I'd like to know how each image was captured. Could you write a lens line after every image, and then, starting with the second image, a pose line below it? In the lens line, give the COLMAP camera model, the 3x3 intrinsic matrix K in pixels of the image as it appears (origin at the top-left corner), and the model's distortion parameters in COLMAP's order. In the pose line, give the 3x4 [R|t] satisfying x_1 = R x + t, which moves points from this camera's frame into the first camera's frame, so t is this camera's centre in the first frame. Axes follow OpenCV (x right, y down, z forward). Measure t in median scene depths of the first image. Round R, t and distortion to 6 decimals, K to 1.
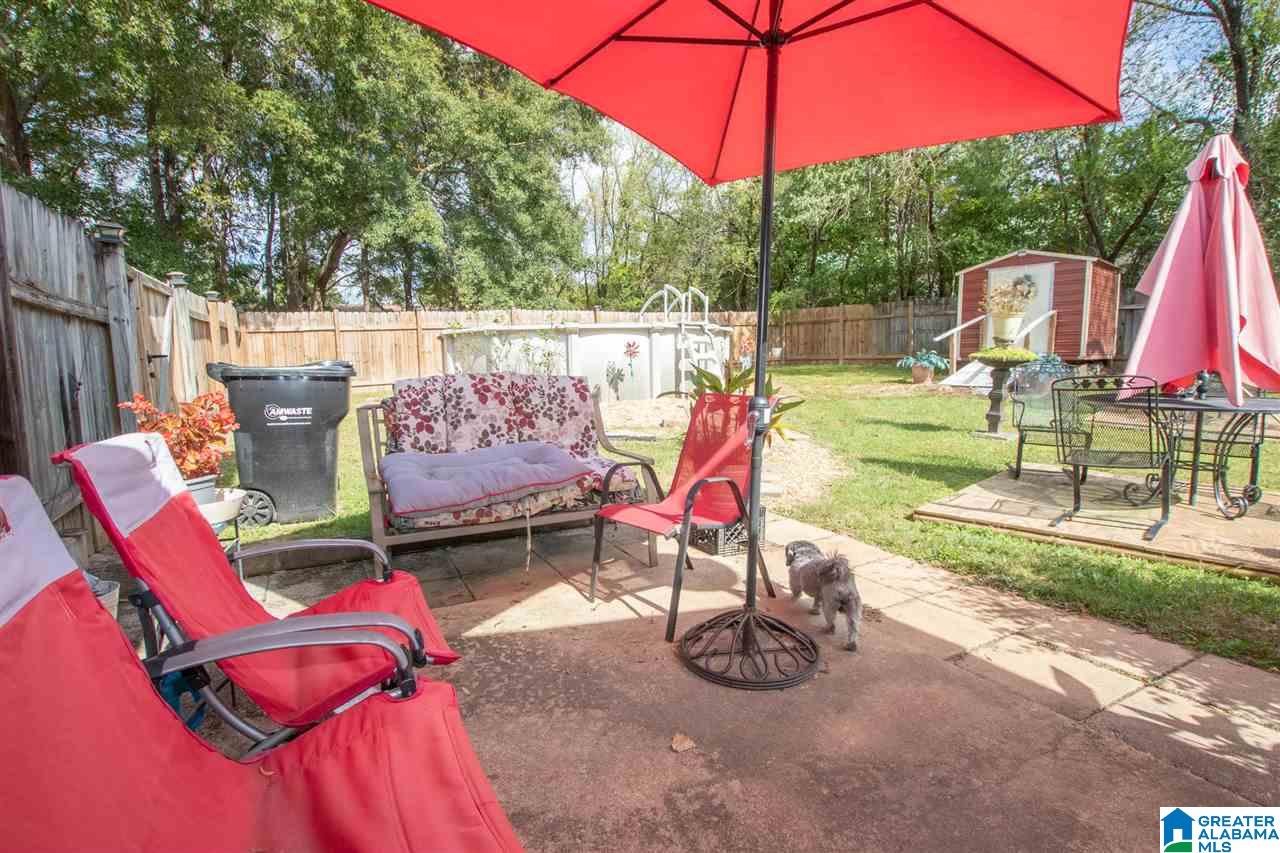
lens RADIAL K [[611.7, 0, 636.5], [0, 611.7, 435.1], [0, 0, 1]] dist [-0.021298, -0.000277]
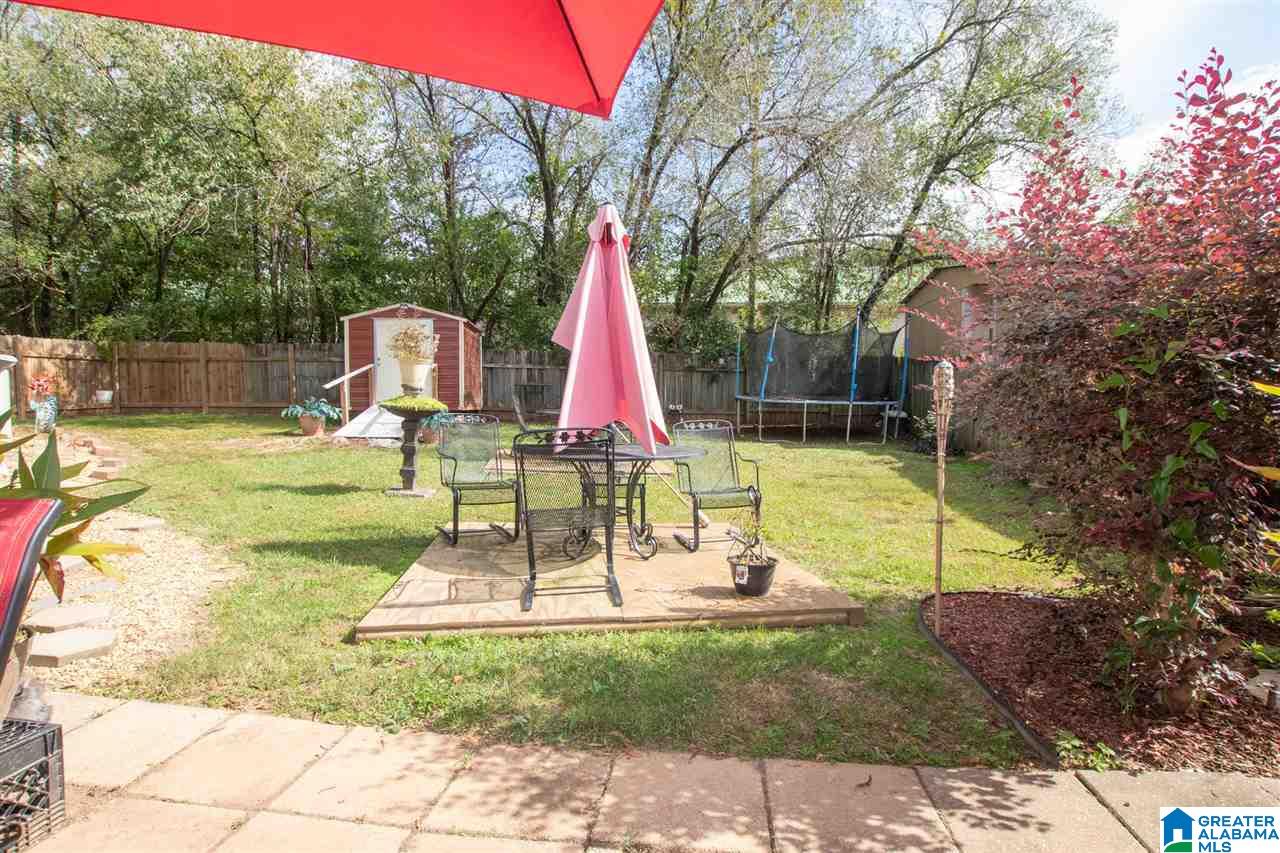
lens RADIAL K [[608.2, 0, 629.6], [0, 608.2, 435.4], [0, 0, 1]] dist [-0.023764, 0.000364]
pose [[0.590355, -0.021267, 0.806864, 0.033356], [0.086188, 0.995598, -0.036820, -0.013351], [-0.802529, 0.091279, 0.589589, 0.116198]]
